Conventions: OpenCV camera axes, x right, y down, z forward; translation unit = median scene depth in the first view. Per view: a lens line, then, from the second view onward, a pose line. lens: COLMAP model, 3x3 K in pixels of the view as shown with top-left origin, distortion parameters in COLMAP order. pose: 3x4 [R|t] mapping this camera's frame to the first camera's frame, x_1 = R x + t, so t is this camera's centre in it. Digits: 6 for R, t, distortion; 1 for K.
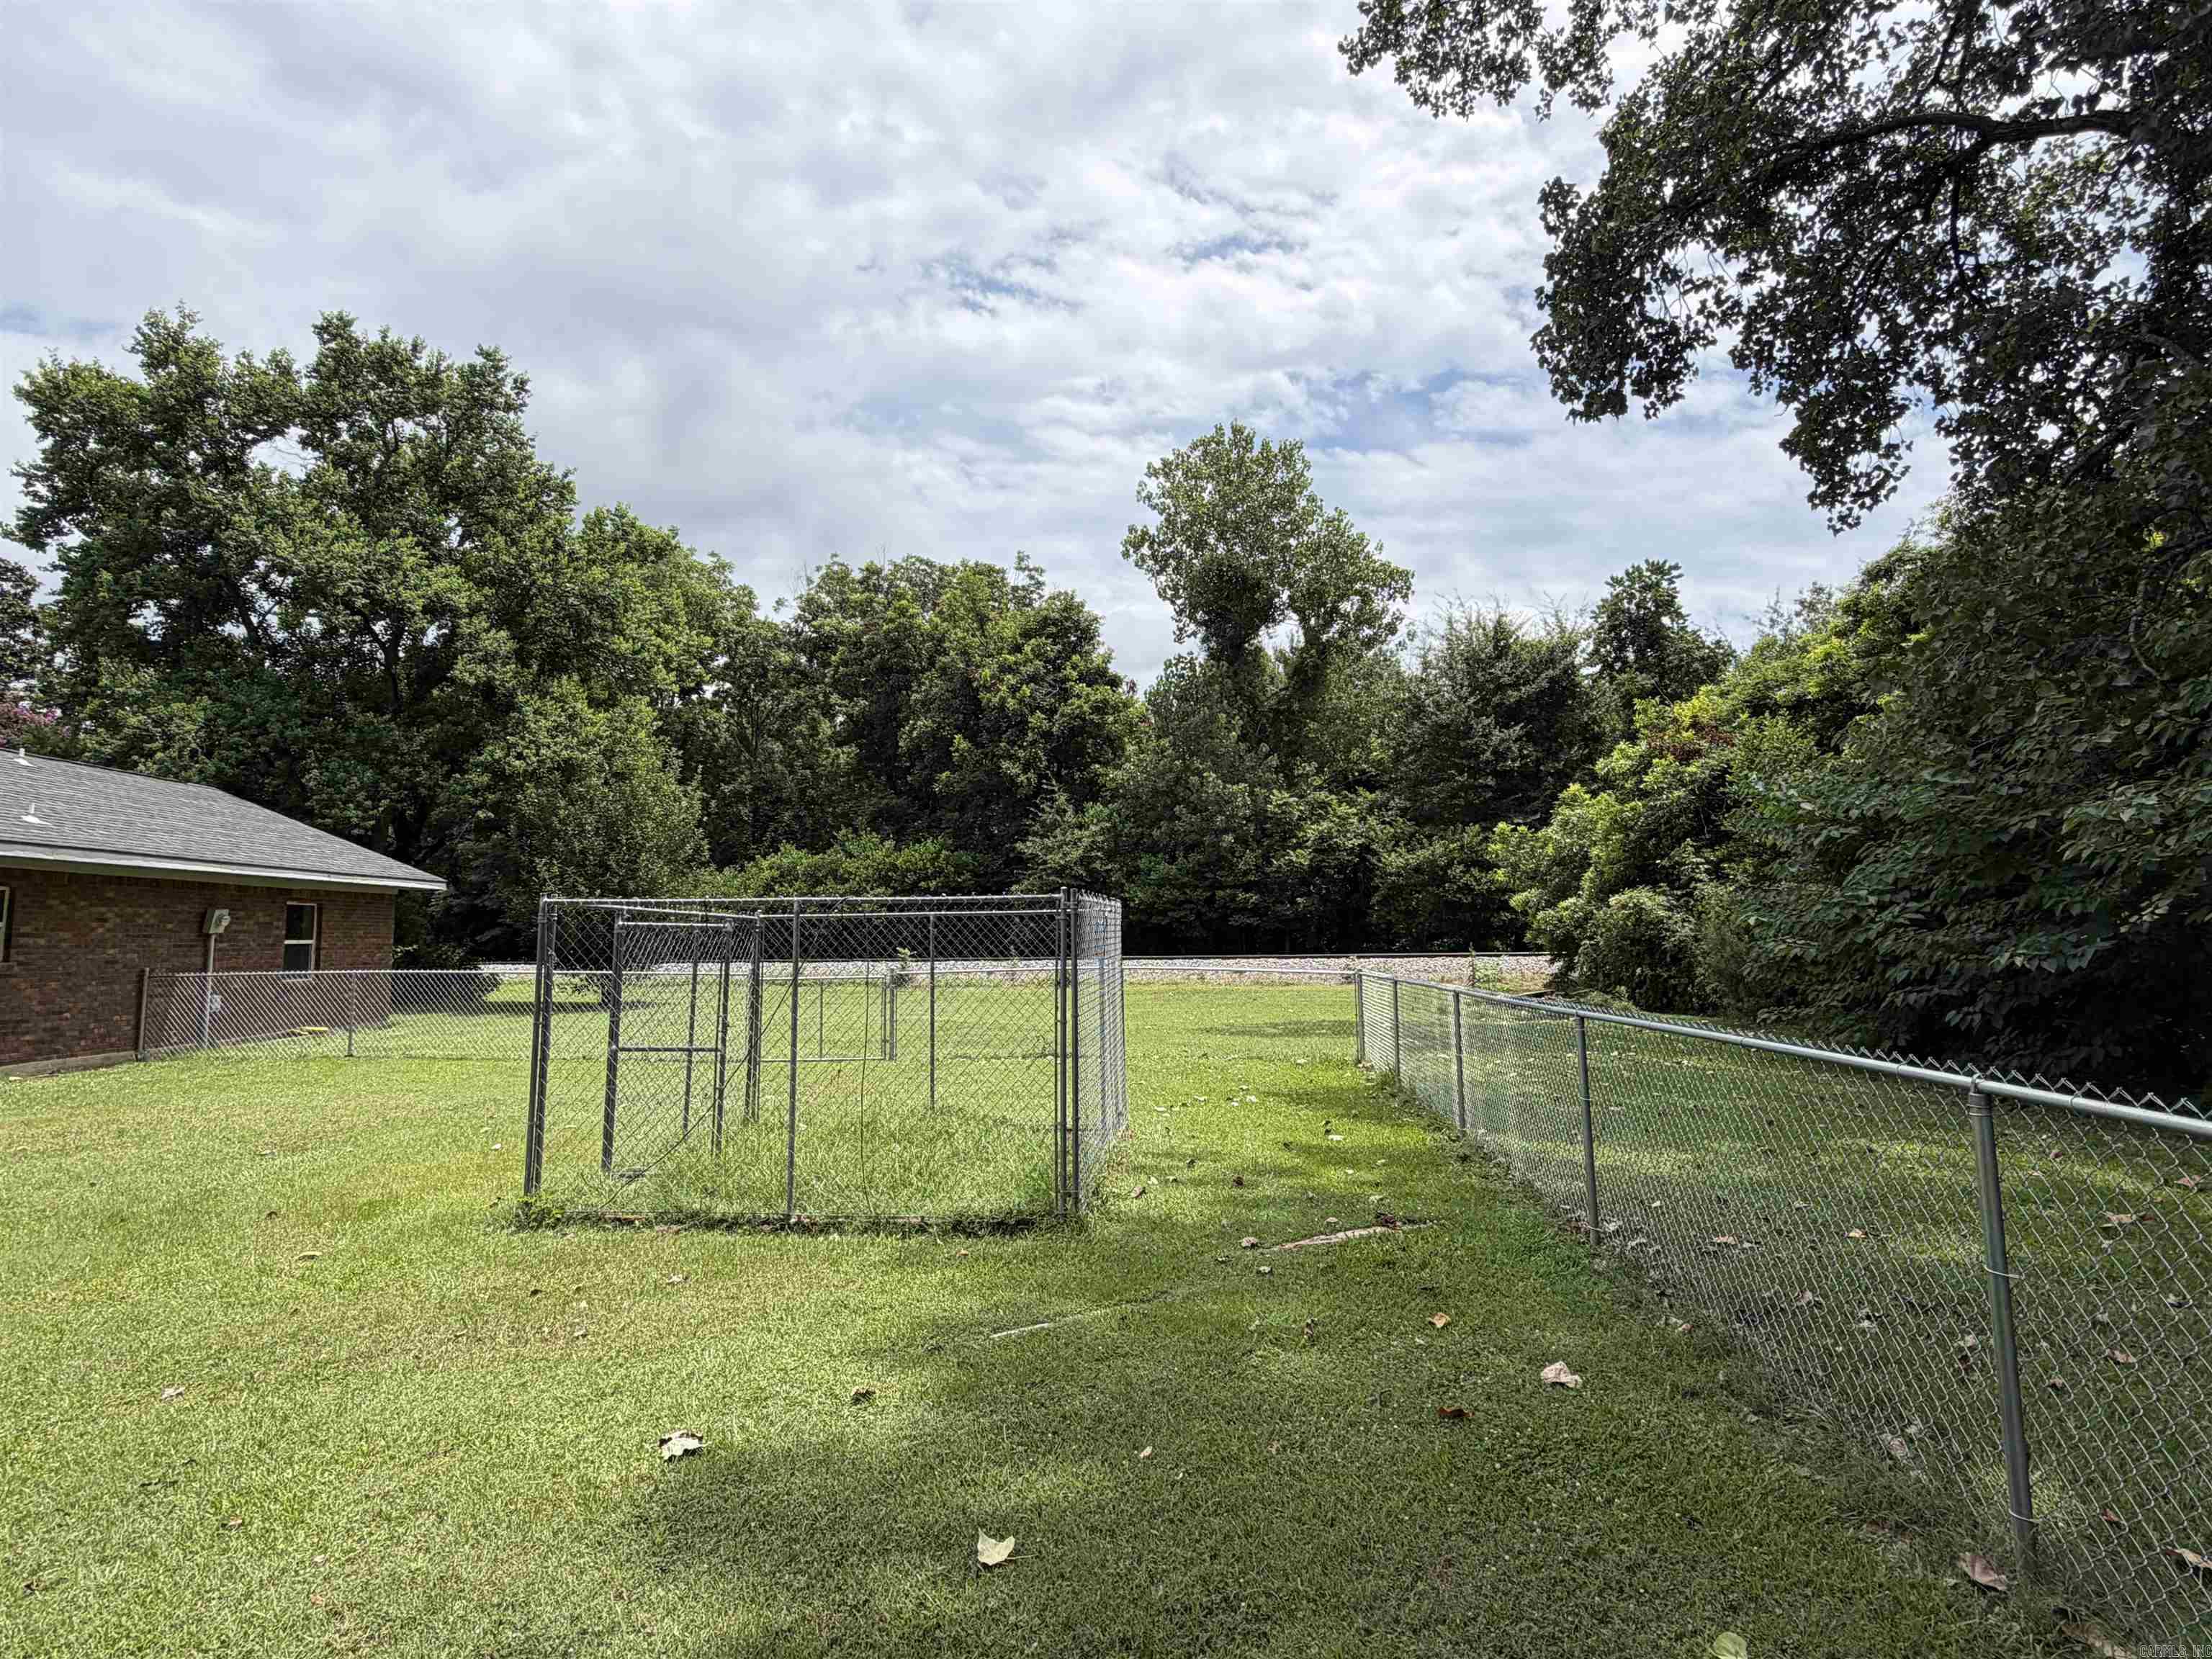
lens RADIAL K [[1140.4, 0, 1106.0], [0, 1140.4, 829.5], [0, 0, 1]] dist [0.002855, -0.001243]
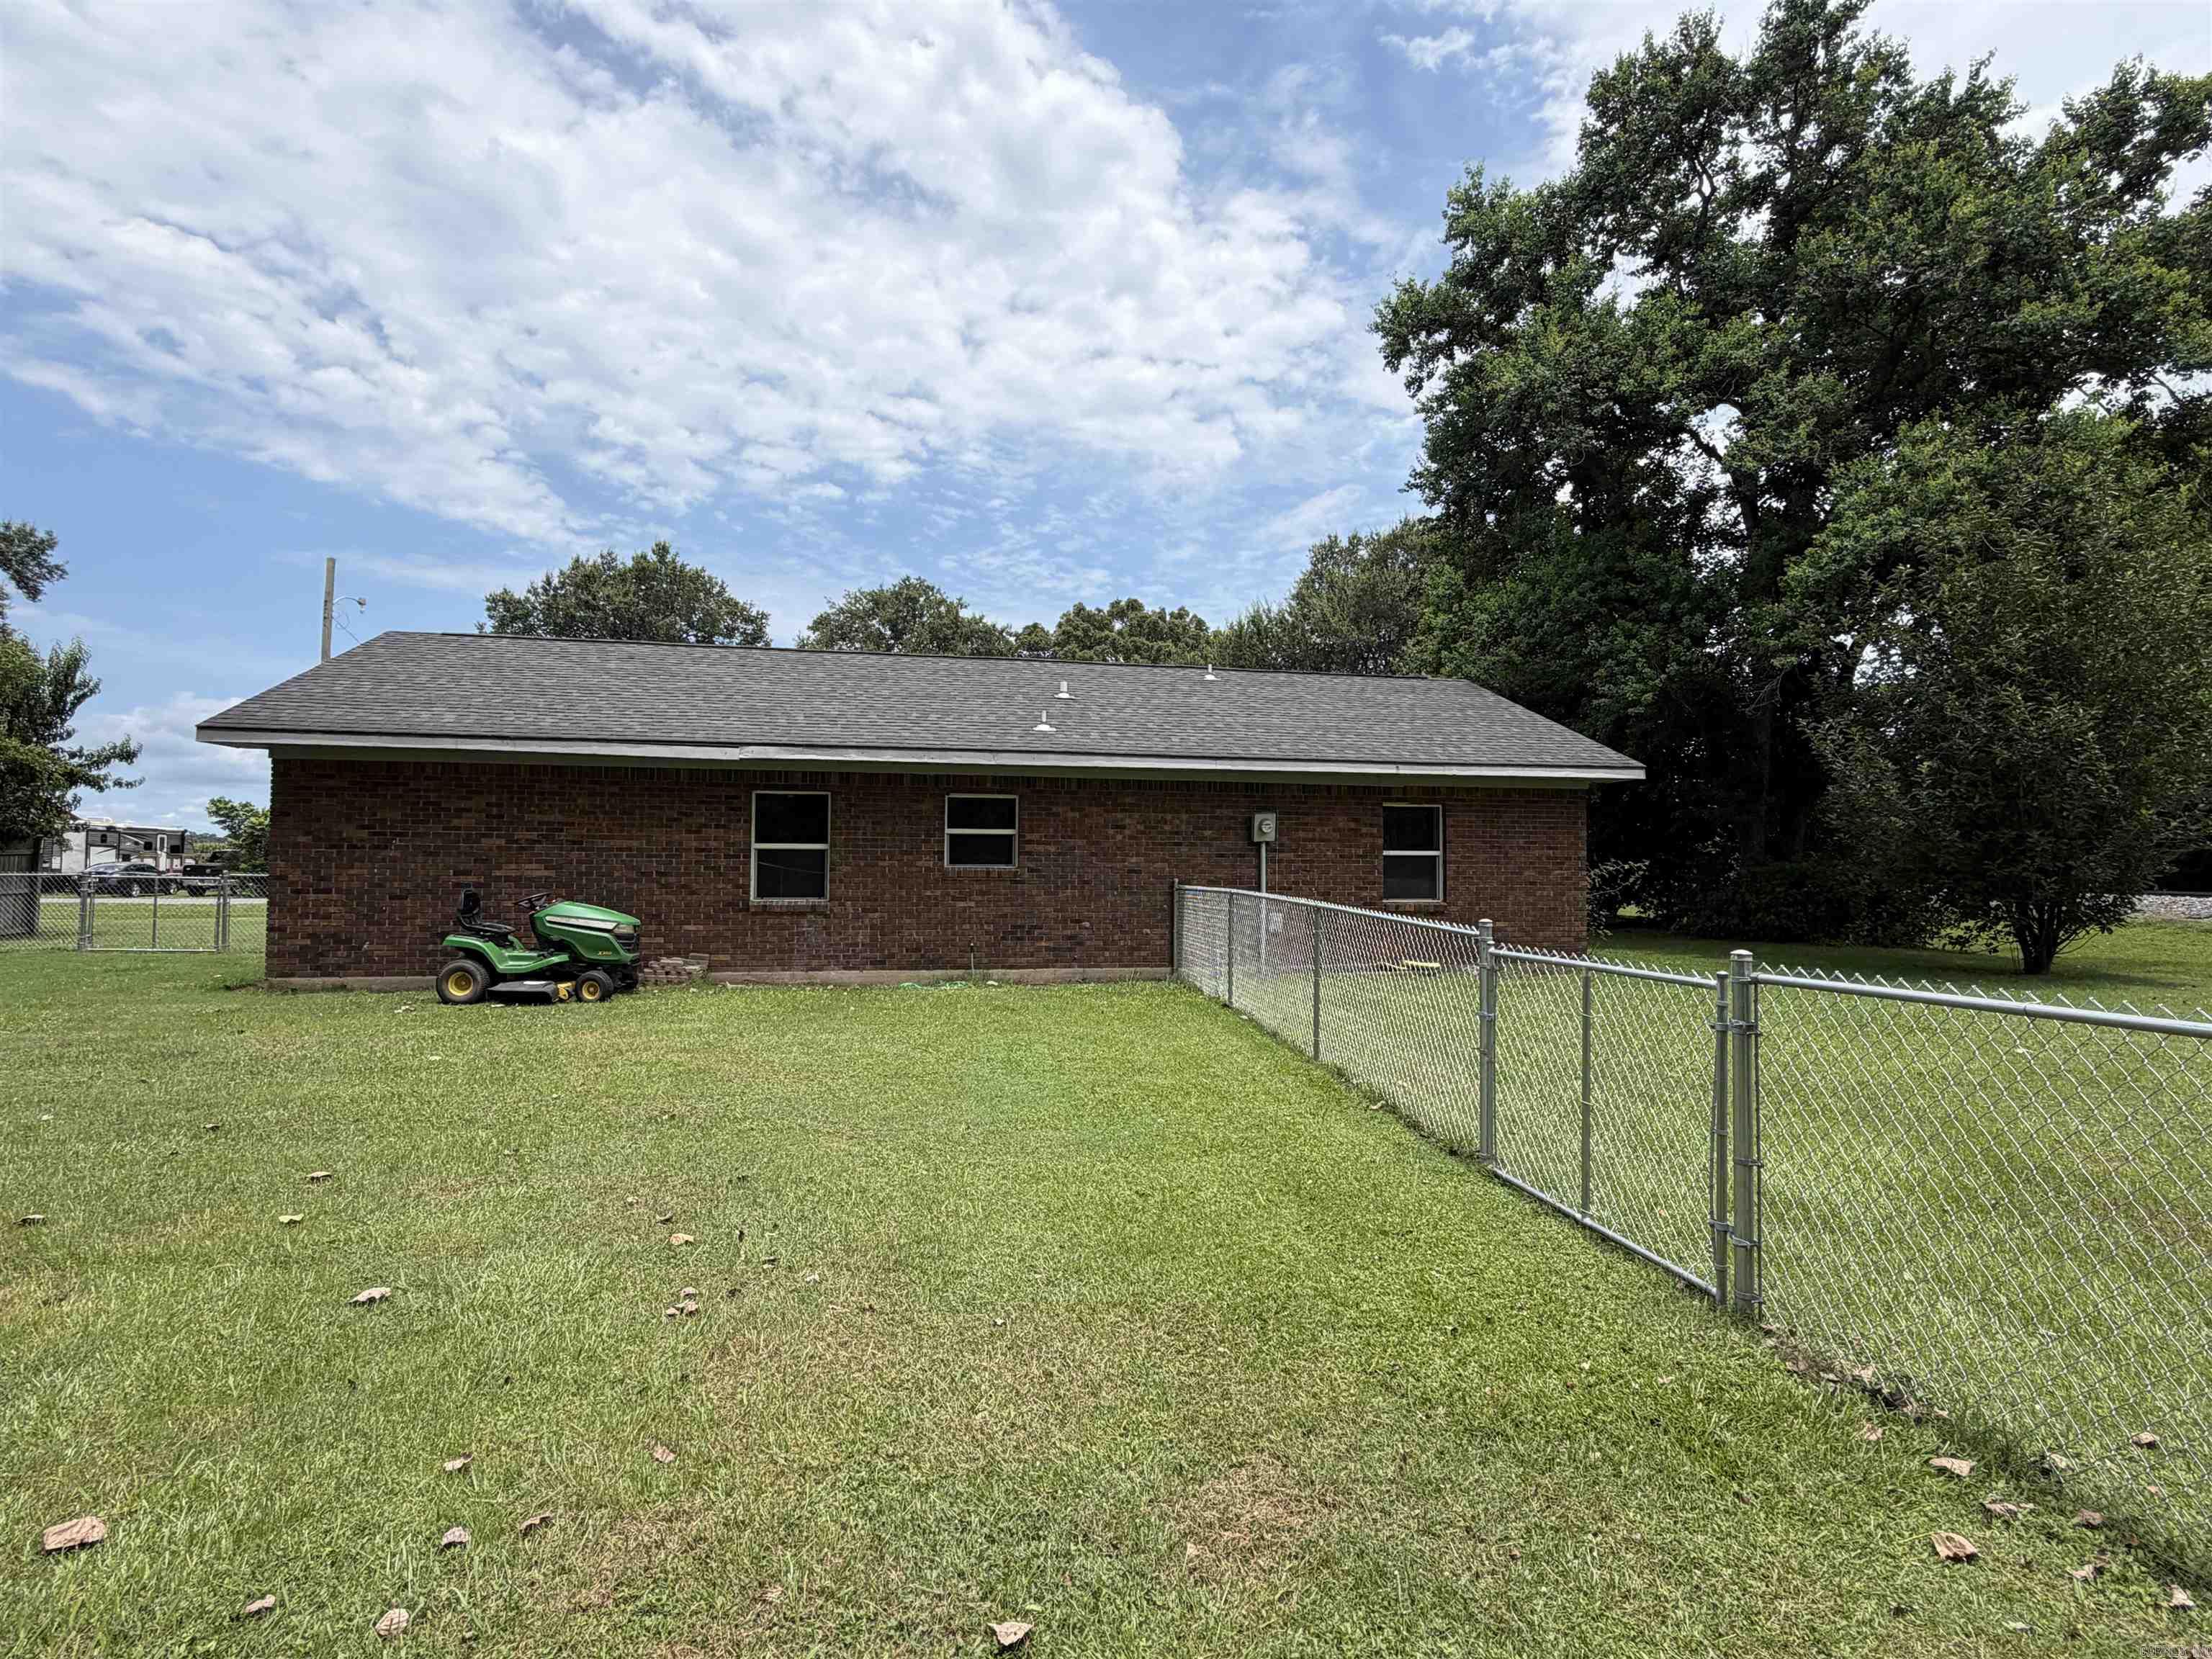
lens RADIAL K [[1140.4, 0, 1106.0], [0, 1140.4, 829.5], [0, 0, 1]] dist [0.002855, -0.001243]
pose [[0.169594, -0.016249, -0.985380, 0.026733], [0.085285, 0.996355, -0.001752, 0.041438], [0.981817, -0.083741, 0.170362, 0.416499]]
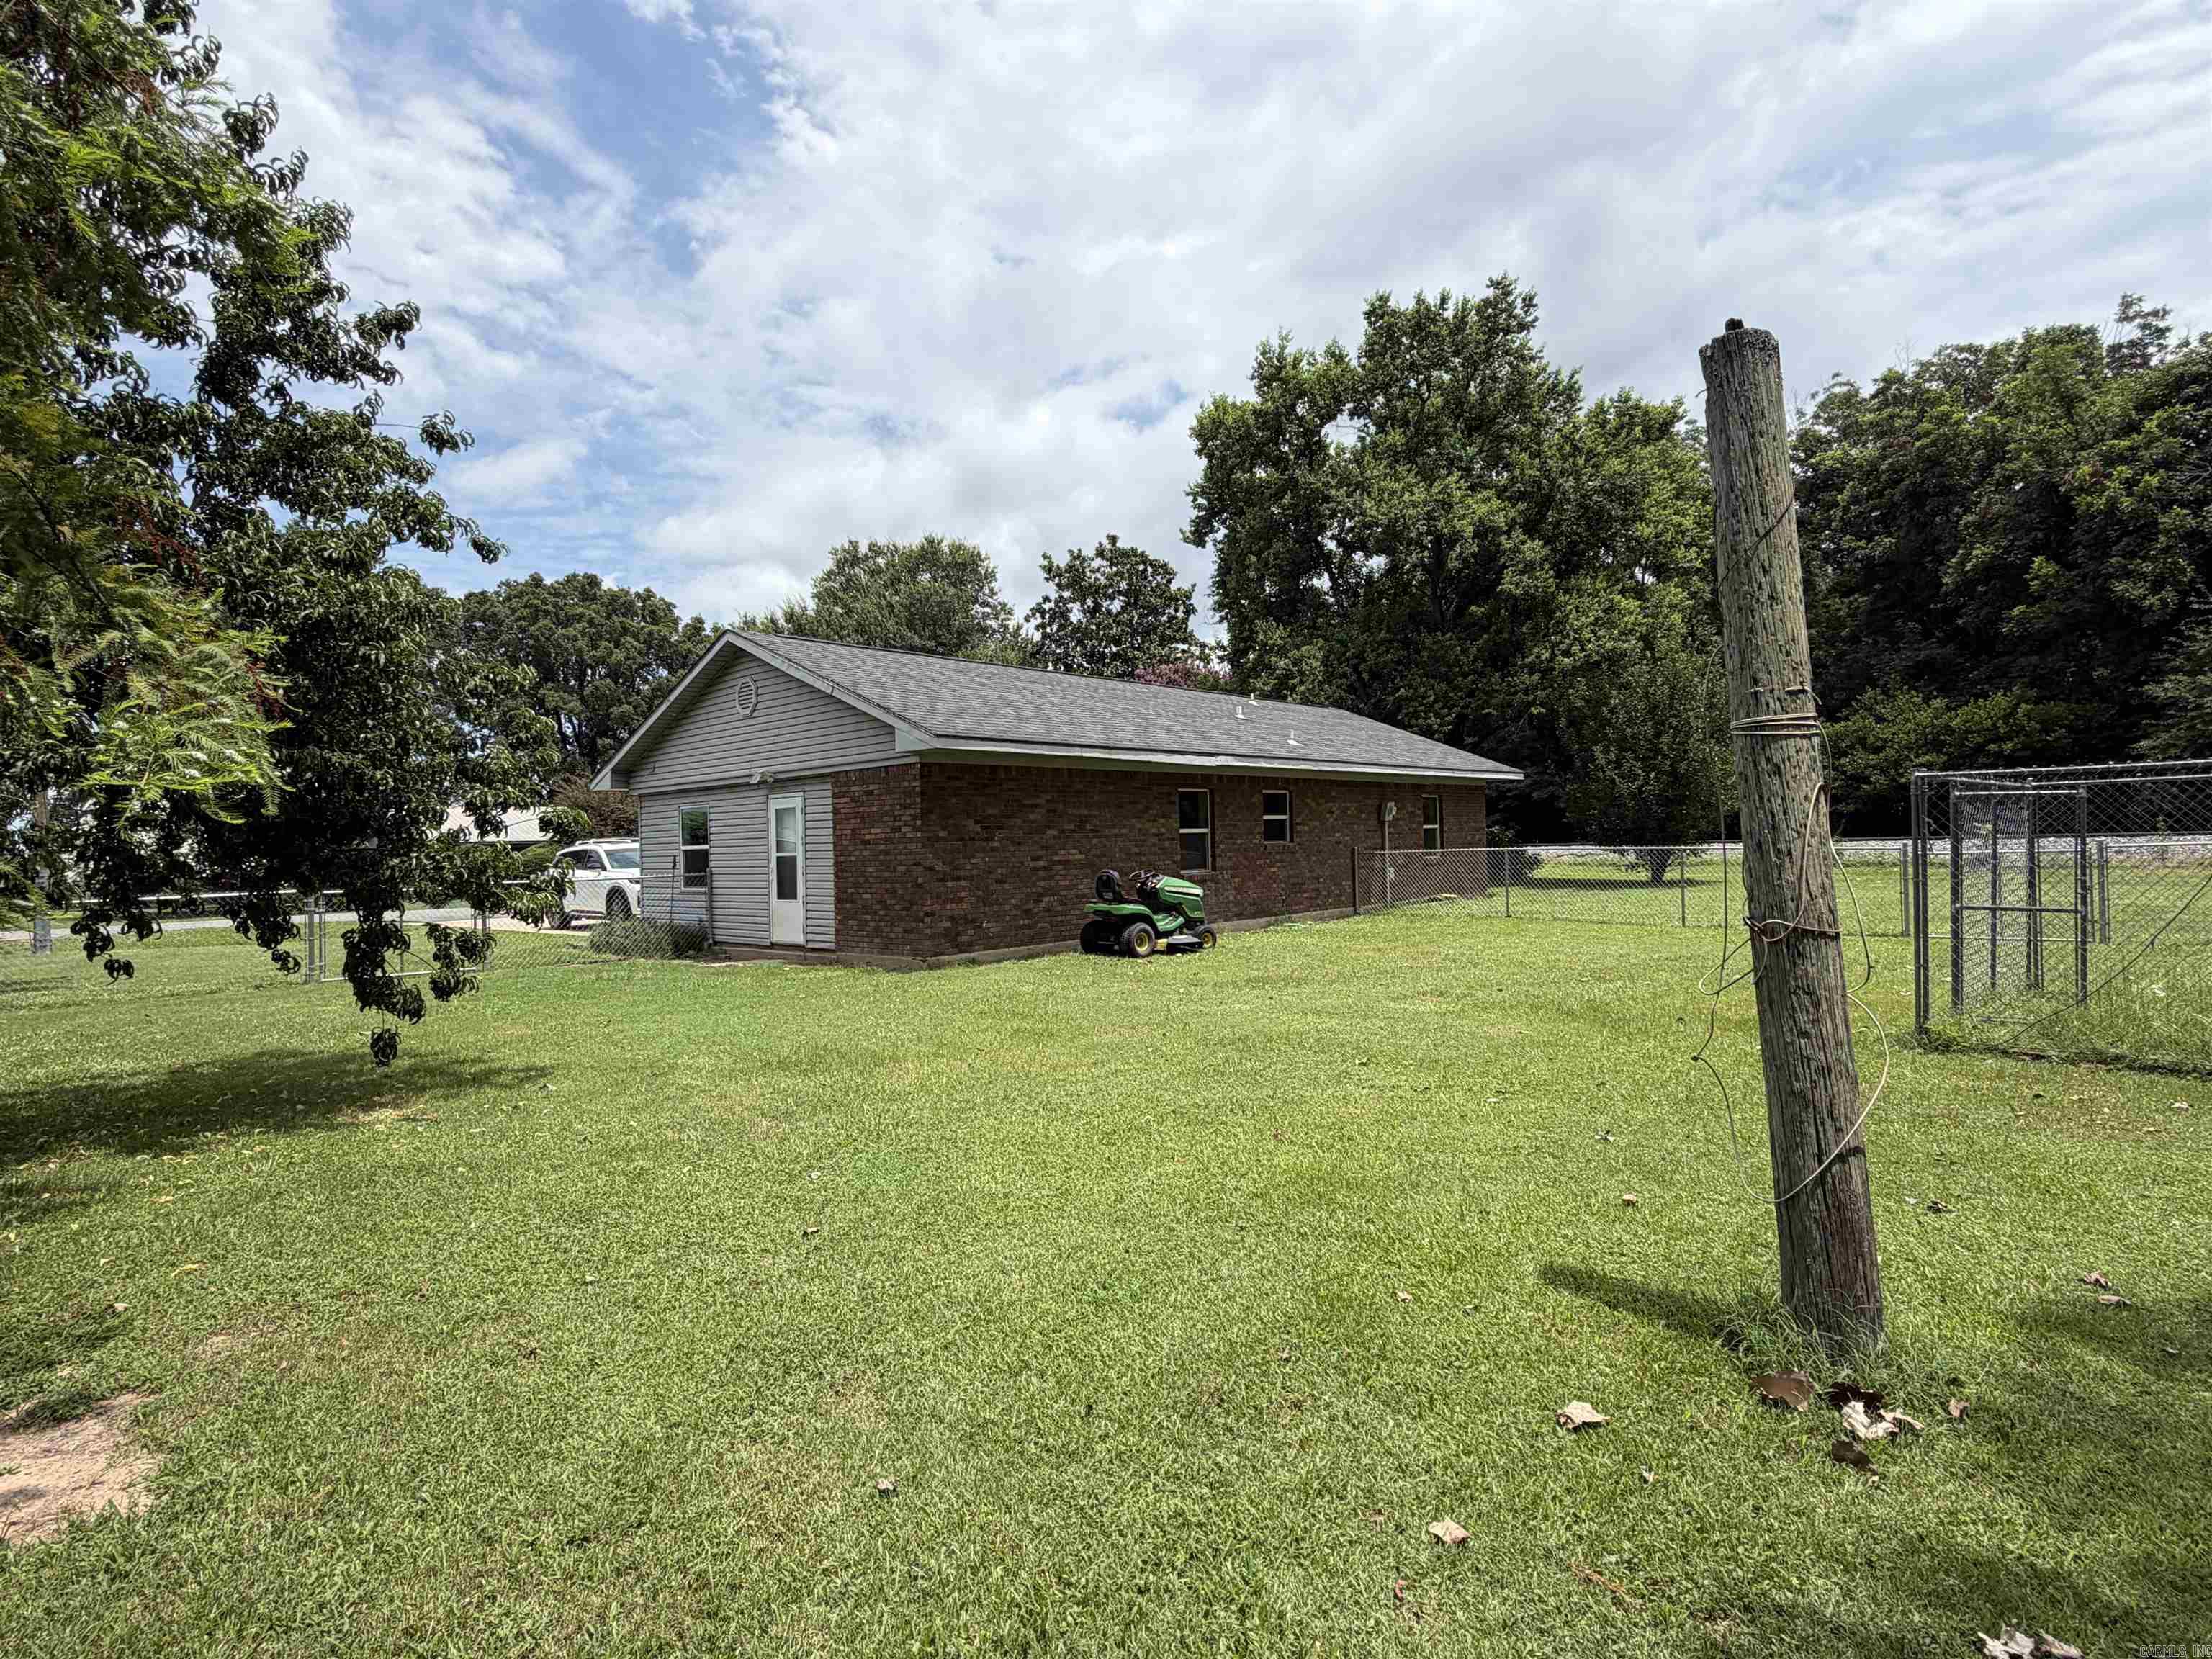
lens RADIAL K [[1140.4, 0, 1106.0], [0, 1140.4, 829.5], [0, 0, 1]] dist [0.002855, -0.001243]
pose [[0.706998, -0.017908, -0.706989, -0.051621], [0.089348, 0.993931, 0.064173, -0.005951], [0.701549, -0.108538, 0.704307, -0.077566]]
